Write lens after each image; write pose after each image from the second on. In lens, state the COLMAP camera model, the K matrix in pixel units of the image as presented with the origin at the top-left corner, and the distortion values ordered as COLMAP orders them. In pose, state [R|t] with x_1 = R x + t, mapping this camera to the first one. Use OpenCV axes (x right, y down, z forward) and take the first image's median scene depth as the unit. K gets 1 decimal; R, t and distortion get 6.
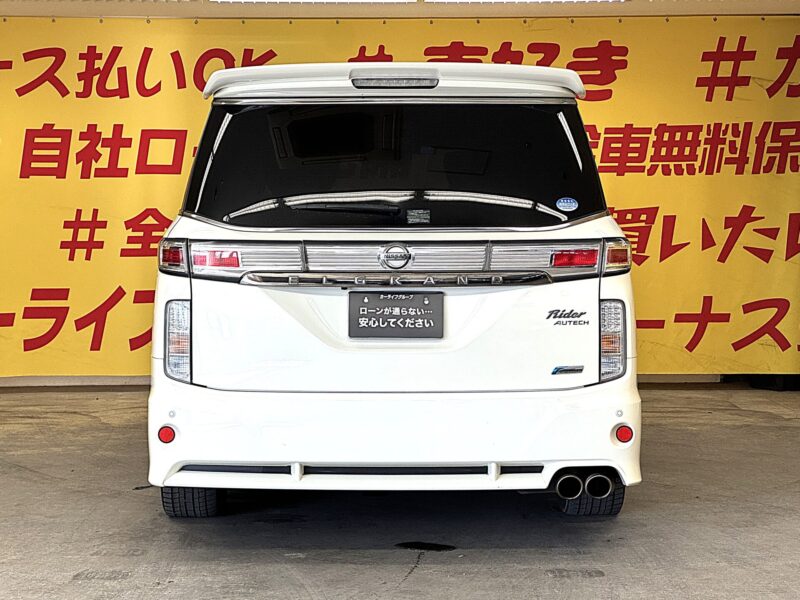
lens RADIAL K [[1839.9, 0, 400.0], [0, 1839.9, 300.0], [0, 0, 1]] dist [0.127194, 0.424604]
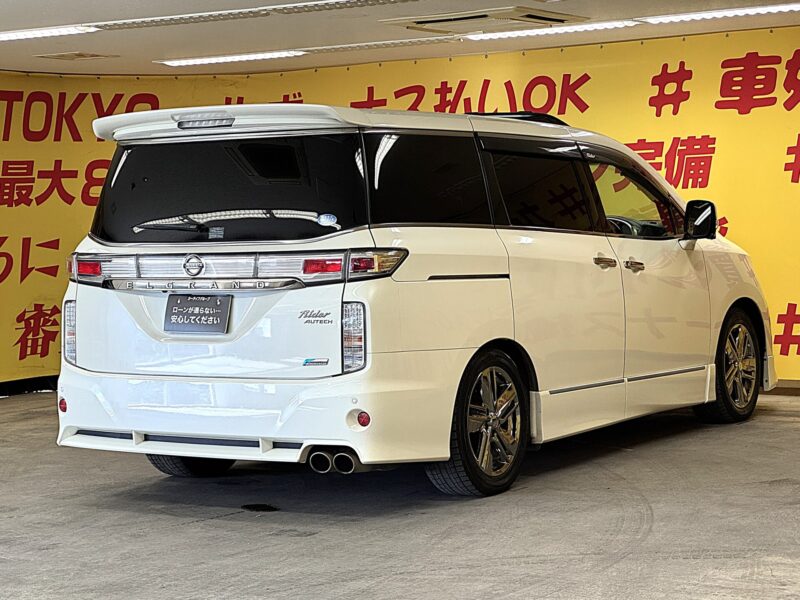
lens RADIAL K [[1839.9, 0, 400.0], [0, 1839.9, 300.0], [0, 0, 1]] dist [0.127194, 0.424604]
pose [[0.822794, 0.005739, -0.568311, 0.799819], [-0.006667, 0.999978, 0.000445, -0.002276], [0.568301, 0.003423, 0.822814, 0.068137]]
